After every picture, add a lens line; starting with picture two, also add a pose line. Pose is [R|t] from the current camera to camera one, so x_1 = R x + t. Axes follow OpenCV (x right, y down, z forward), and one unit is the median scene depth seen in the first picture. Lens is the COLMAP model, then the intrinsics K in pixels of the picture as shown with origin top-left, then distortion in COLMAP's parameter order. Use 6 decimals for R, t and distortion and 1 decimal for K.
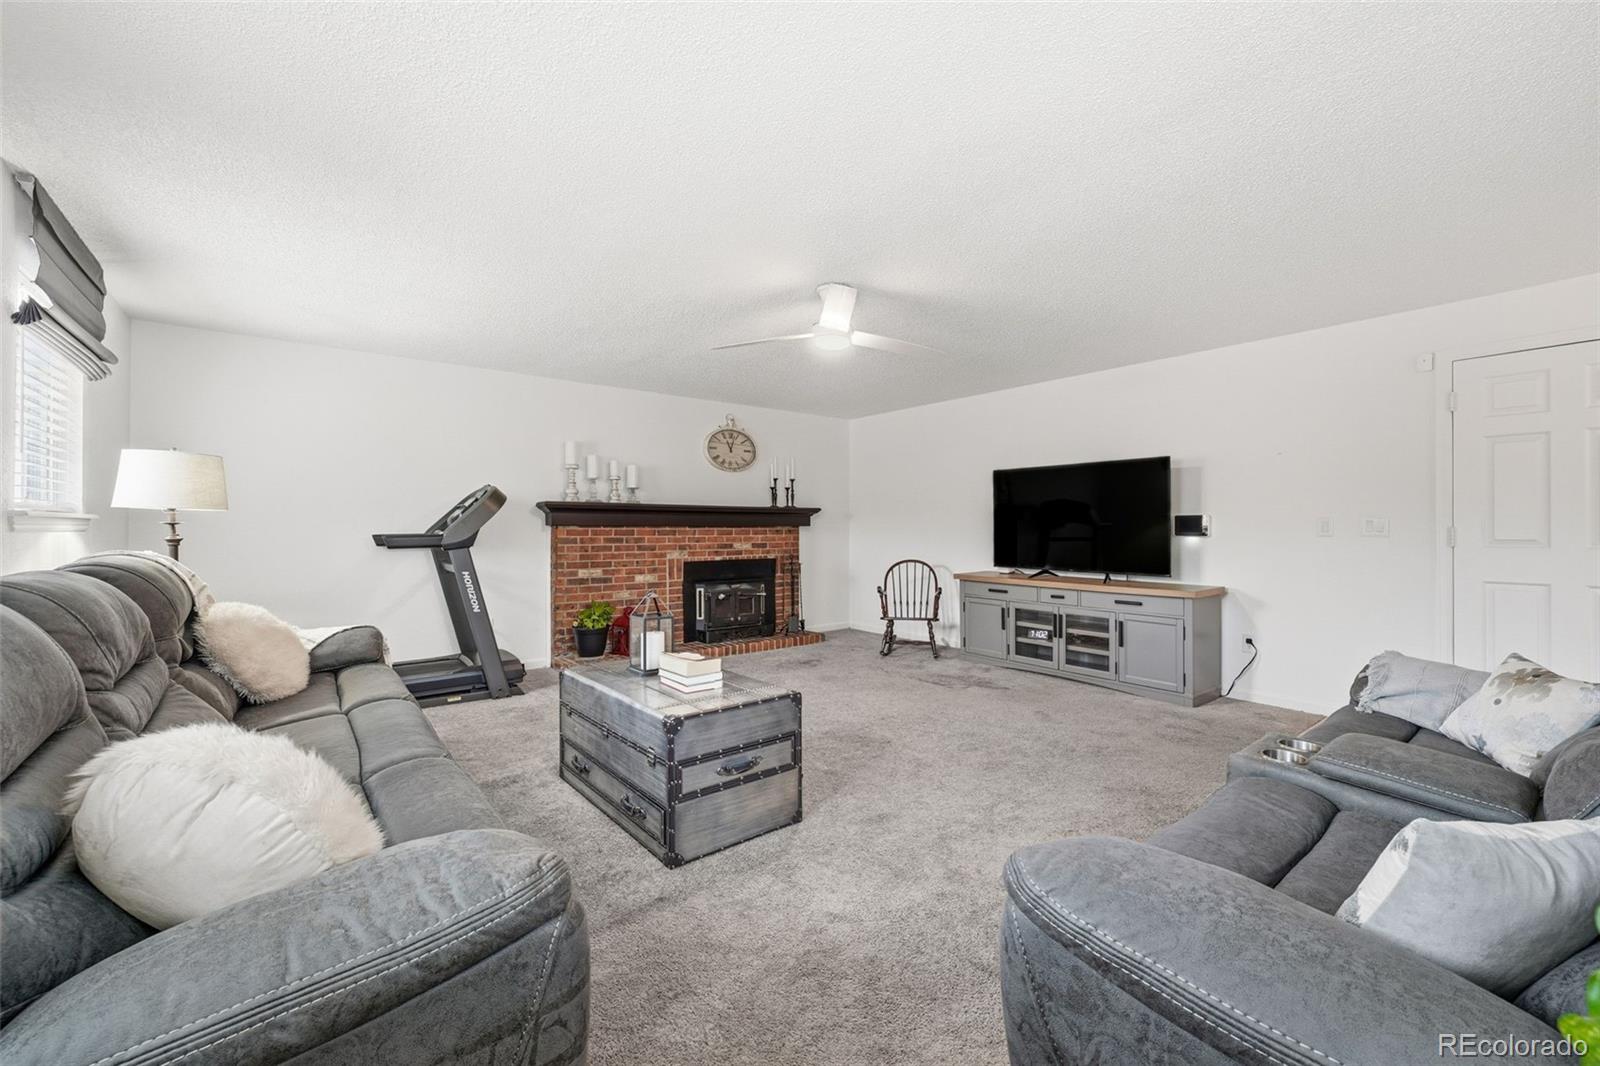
lens RADIAL K [[655.9, 0, 791.0], [0, 655.9, 527.4], [0, 0, 1]] dist [-0.000041, 0.000006]
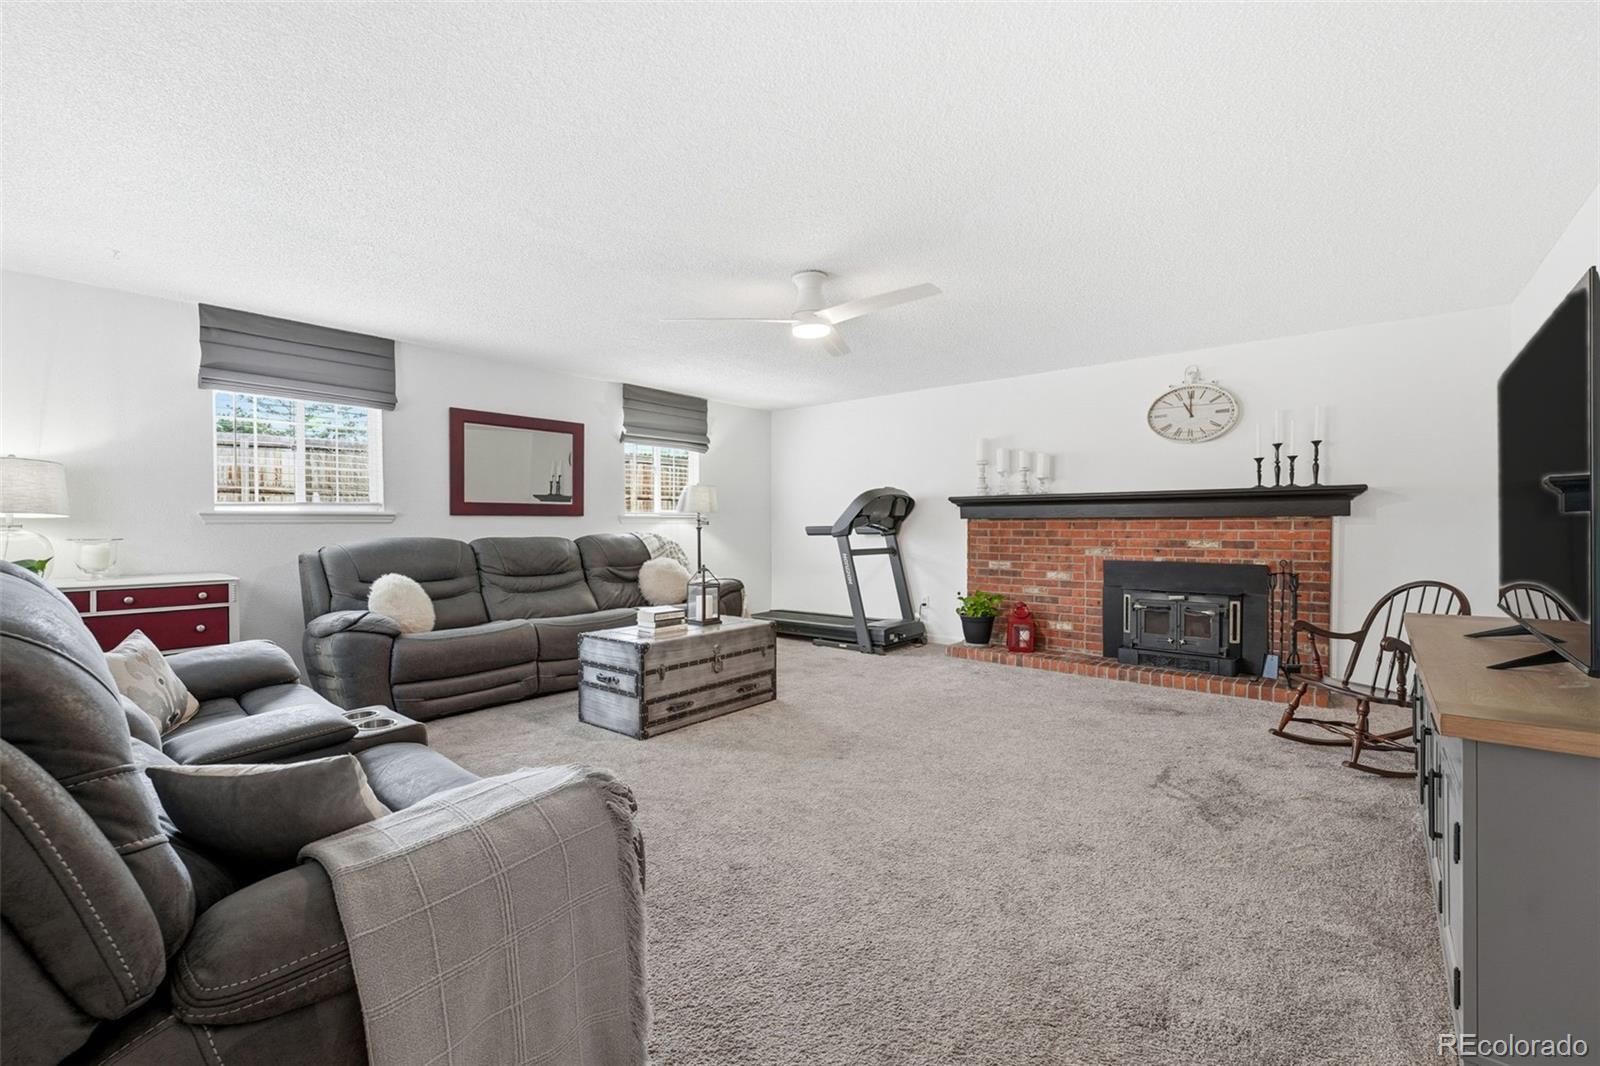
lens RADIAL K [[655.9, 0, 798.1], [0, 655.9, 537.3], [0, 0, 1]] dist [-0.000041, 0.000006]
pose [[0.209804, 0.018414, -0.977570, 0.604605], [0.002748, 0.999808, 0.019423, 0.005688], [0.977740, -0.006762, 0.209713, 0.459051]]
